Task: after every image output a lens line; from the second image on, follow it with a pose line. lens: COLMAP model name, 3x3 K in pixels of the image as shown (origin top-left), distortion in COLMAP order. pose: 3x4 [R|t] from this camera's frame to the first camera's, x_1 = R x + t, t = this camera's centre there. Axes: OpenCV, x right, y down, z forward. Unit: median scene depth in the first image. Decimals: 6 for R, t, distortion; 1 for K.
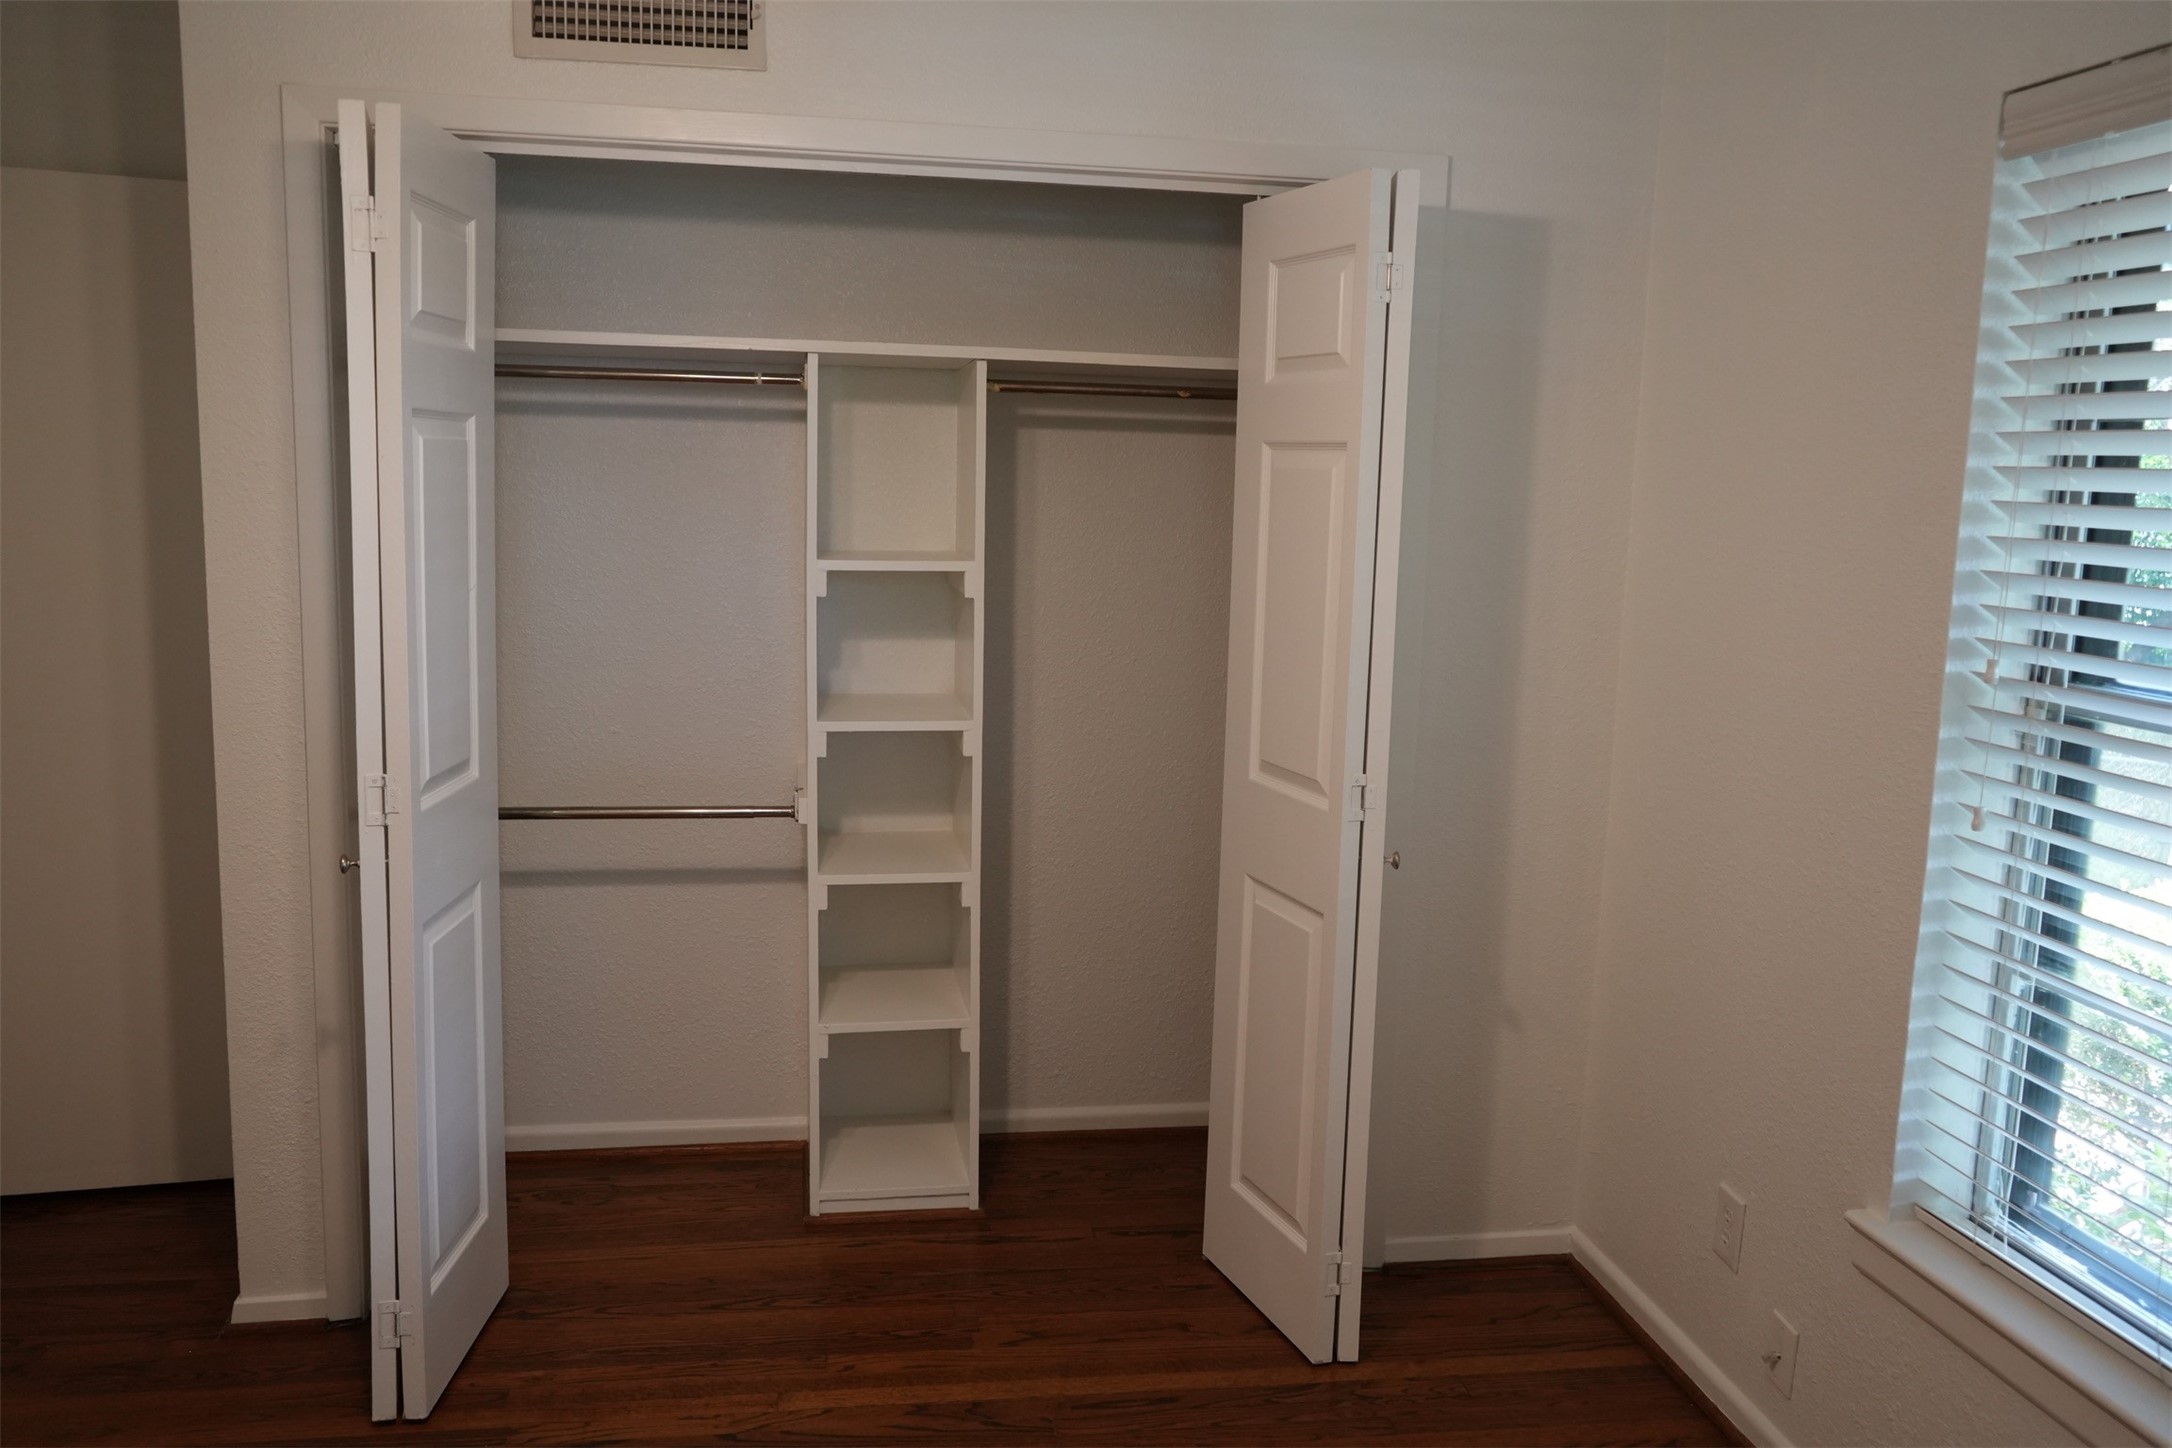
lens RADIAL K [[1729.1, 0, 1081.7], [0, 1729.1, 718.5], [0, 0, 1]] dist [-0.017113, 0.019360]
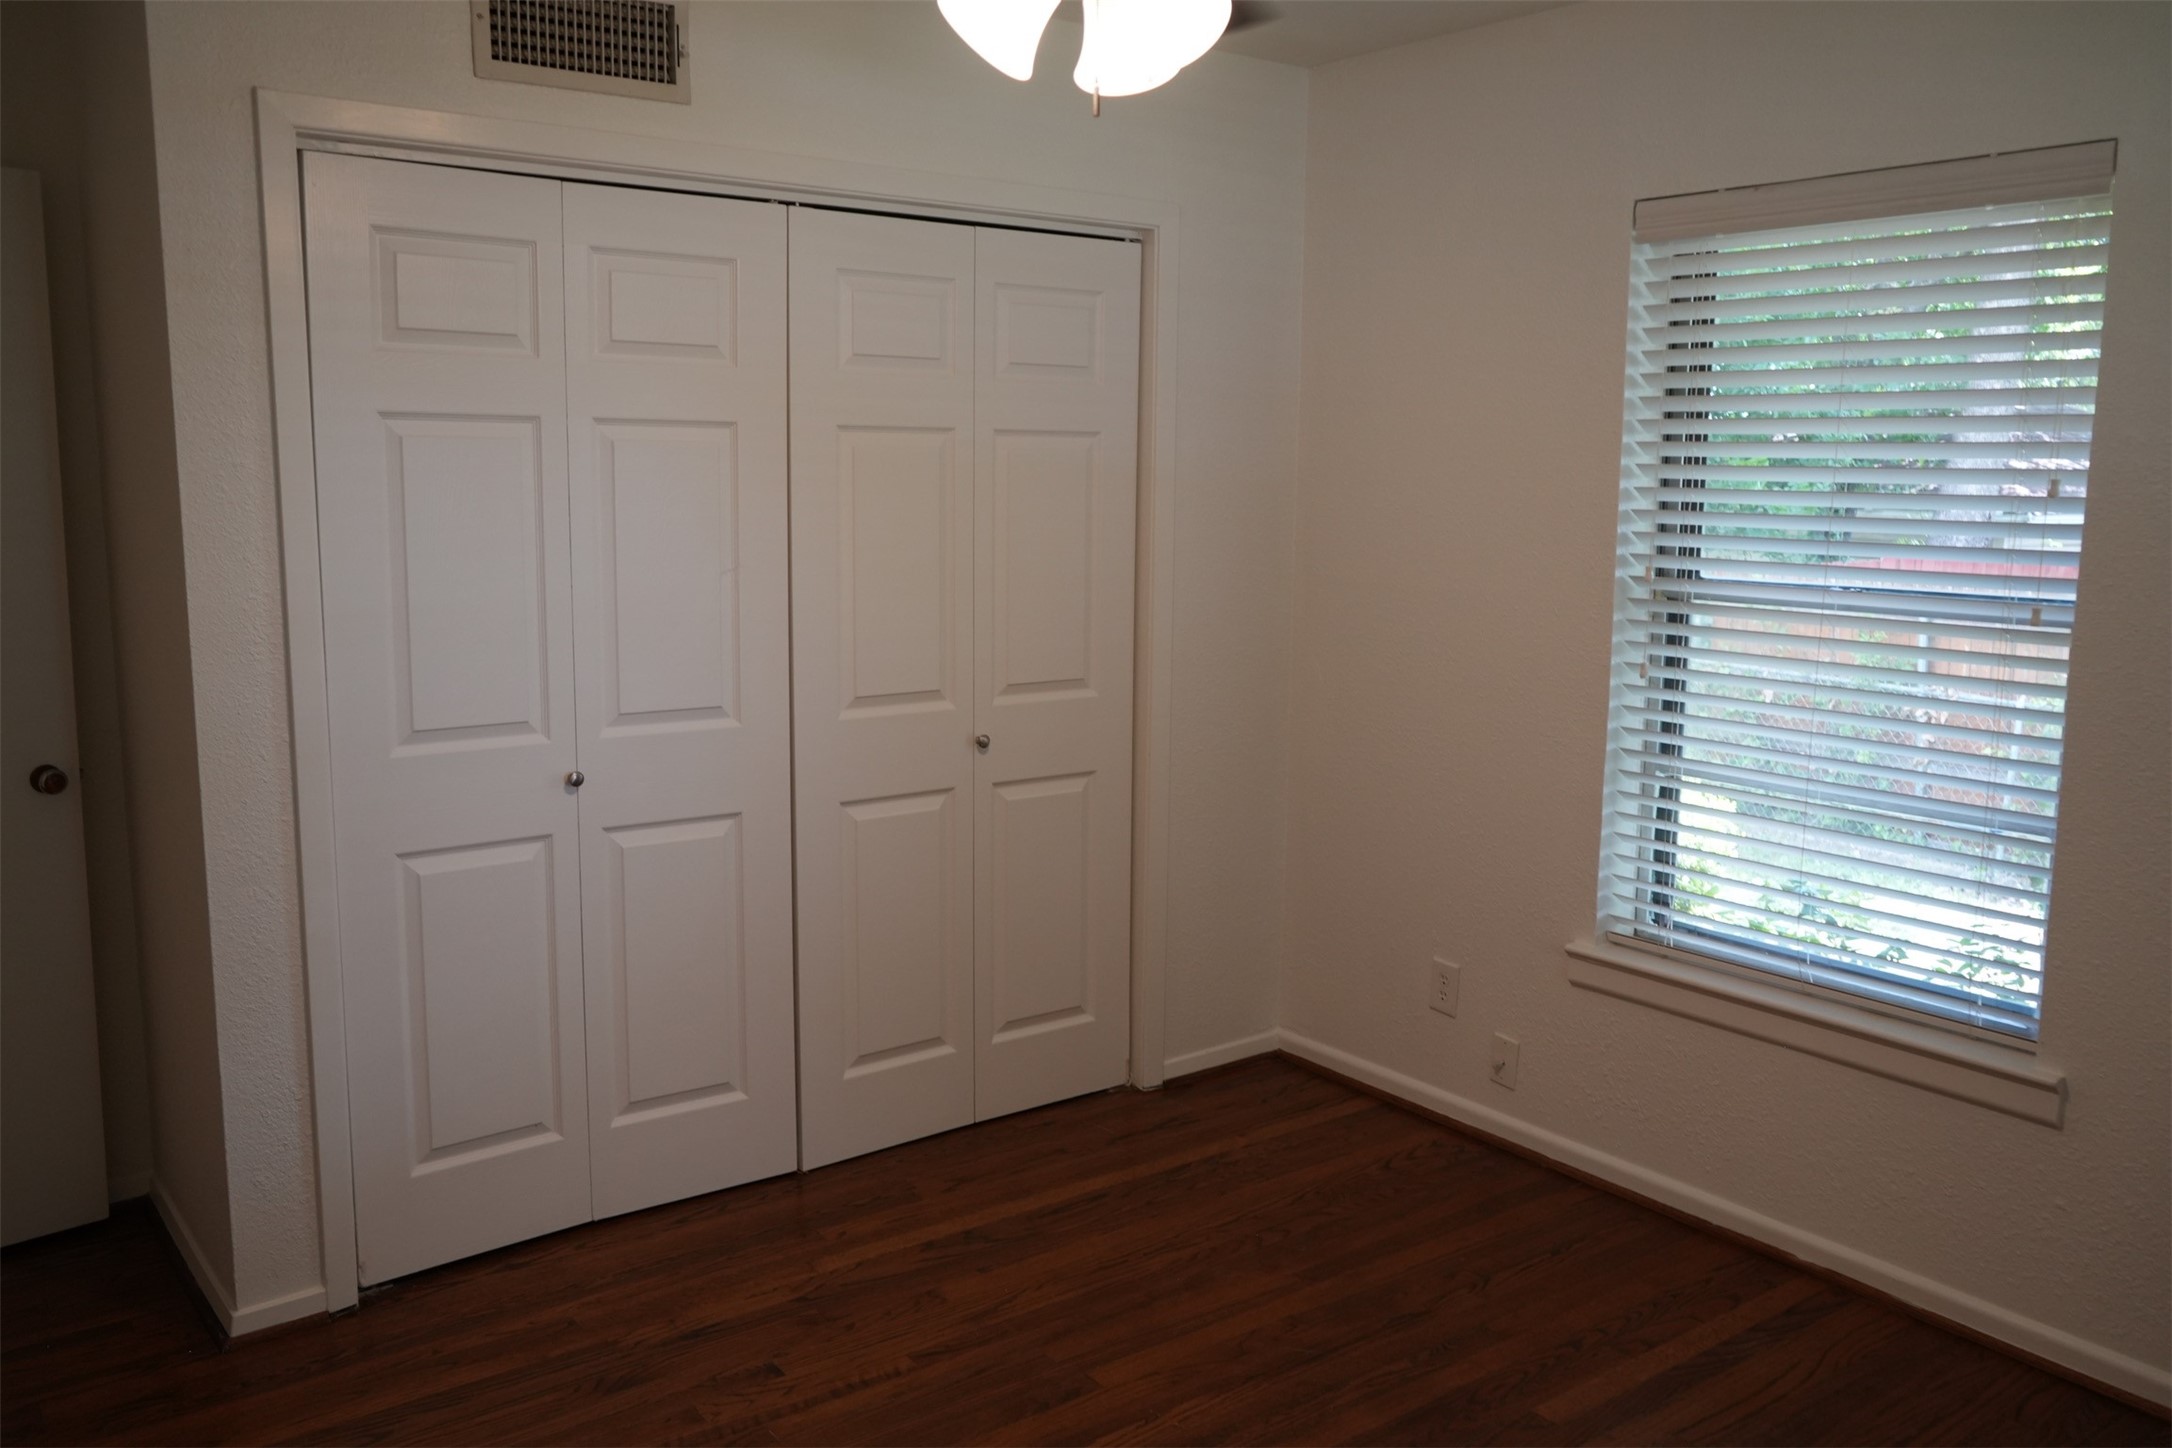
lens RADIAL K [[1729.1, 0, 1088.3], [0, 1729.1, 717.8], [0, 0, 1]] dist [-0.017113, 0.019360]
pose [[0.881344, -0.089352, 0.463950, -0.522249], [0.083396, 0.995957, 0.033386, 0.006219], [-0.465057, 0.009267, 0.885232, -0.112702]]
